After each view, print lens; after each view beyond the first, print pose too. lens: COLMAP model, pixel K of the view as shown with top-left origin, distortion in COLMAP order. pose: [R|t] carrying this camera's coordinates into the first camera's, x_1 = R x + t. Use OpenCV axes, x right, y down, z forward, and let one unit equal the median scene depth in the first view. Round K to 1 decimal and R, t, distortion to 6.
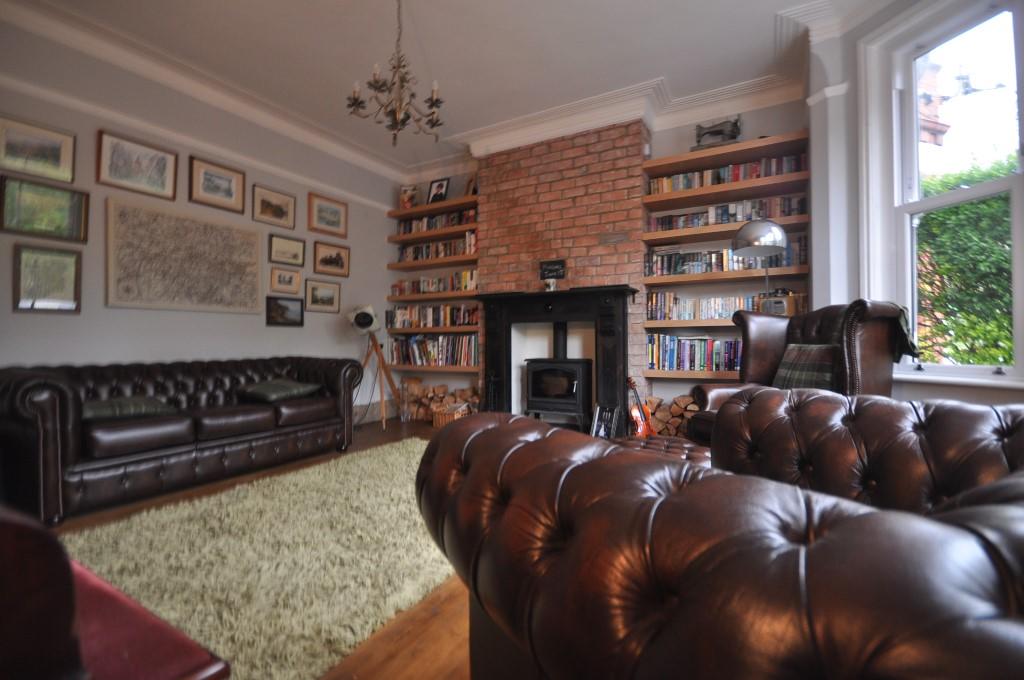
lens RADIAL K [[450.7, 0, 512.0], [0, 450.7, 340.0], [0, 0, 1]] dist [0.000776, -0.000128]
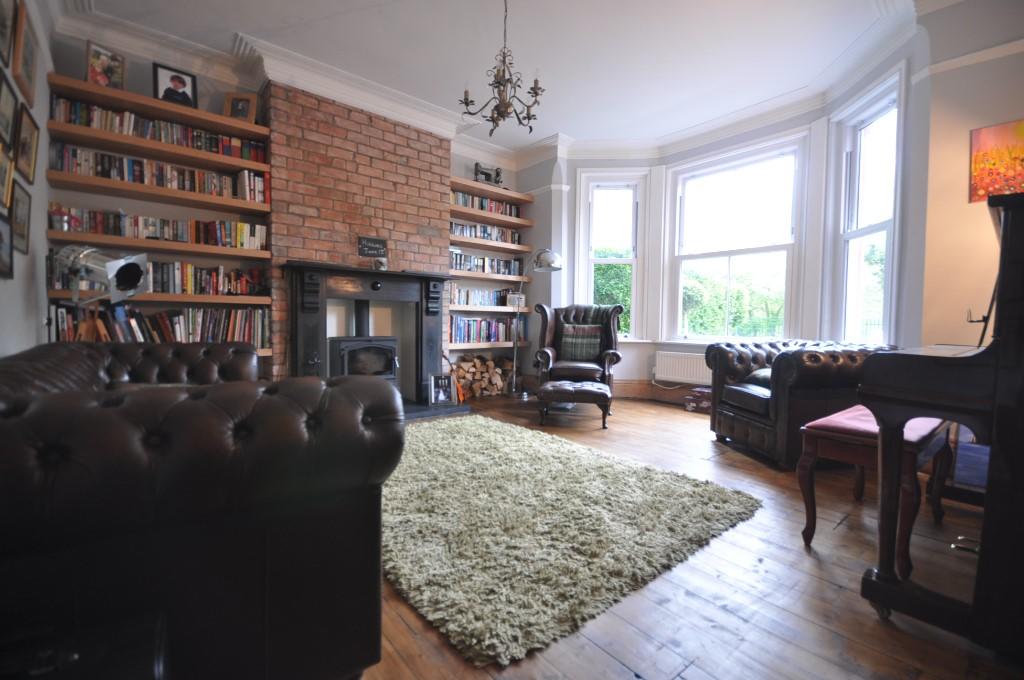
lens RADIAL K [[450.7, 0, 512.0], [0, 450.7, 340.0], [0, 0, 1]] dist [0.000776, -0.000128]
pose [[0.353531, -0.028050, 0.935002, -0.717180], [-0.020526, 0.999077, 0.037733, 0.004287], [-0.935198, -0.032532, 0.352629, 0.345628]]
